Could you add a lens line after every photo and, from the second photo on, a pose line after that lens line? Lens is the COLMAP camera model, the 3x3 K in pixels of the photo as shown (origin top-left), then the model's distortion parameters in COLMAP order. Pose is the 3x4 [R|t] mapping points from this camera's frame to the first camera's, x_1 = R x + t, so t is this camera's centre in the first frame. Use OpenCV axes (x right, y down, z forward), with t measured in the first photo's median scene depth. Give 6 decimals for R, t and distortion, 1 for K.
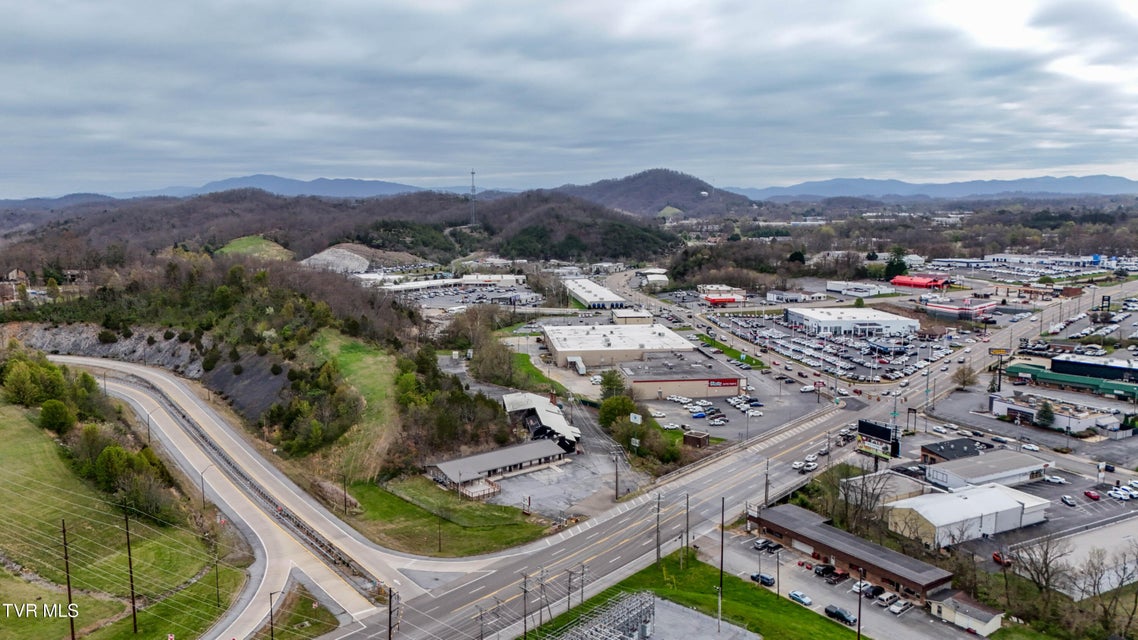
lens RADIAL K [[827.1, 0, 573.1], [0, 827.1, 390.5], [0, 0, 1]] dist [0.100913, -0.097993]
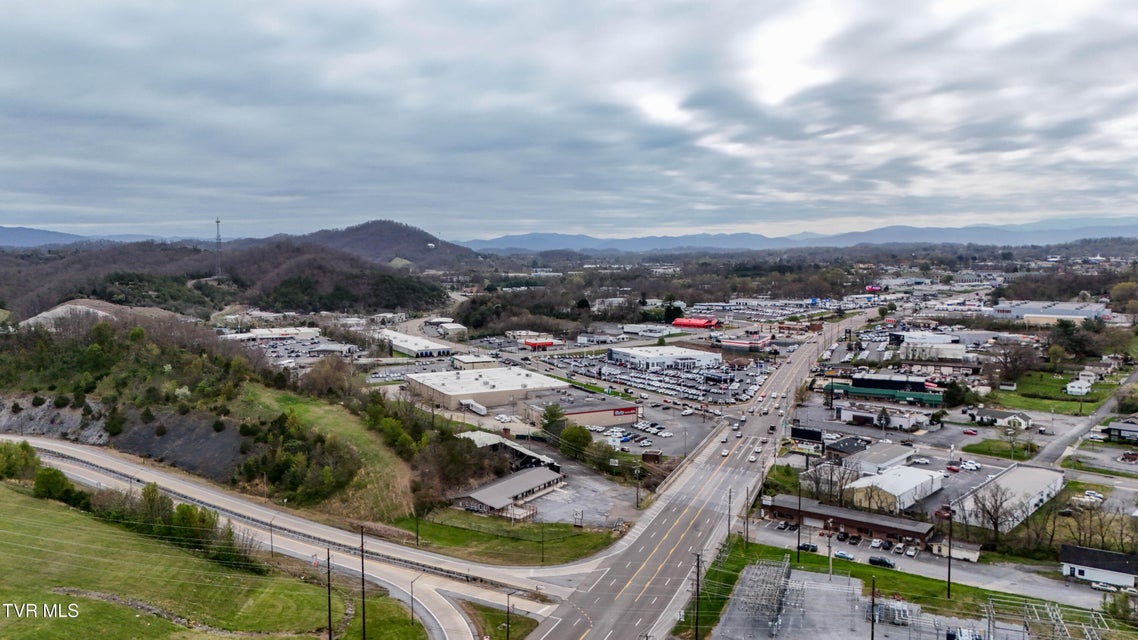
lens RADIAL K [[827.1, 0, 573.1], [0, 827.1, 390.5], [0, 0, 1]] dist [0.100913, -0.097993]
pose [[0.941768, -0.056133, 0.331545, -0.144766], [0.075571, 0.996078, -0.046019, 0.004840], [-0.327661, 0.068395, 0.942316, -0.030019]]
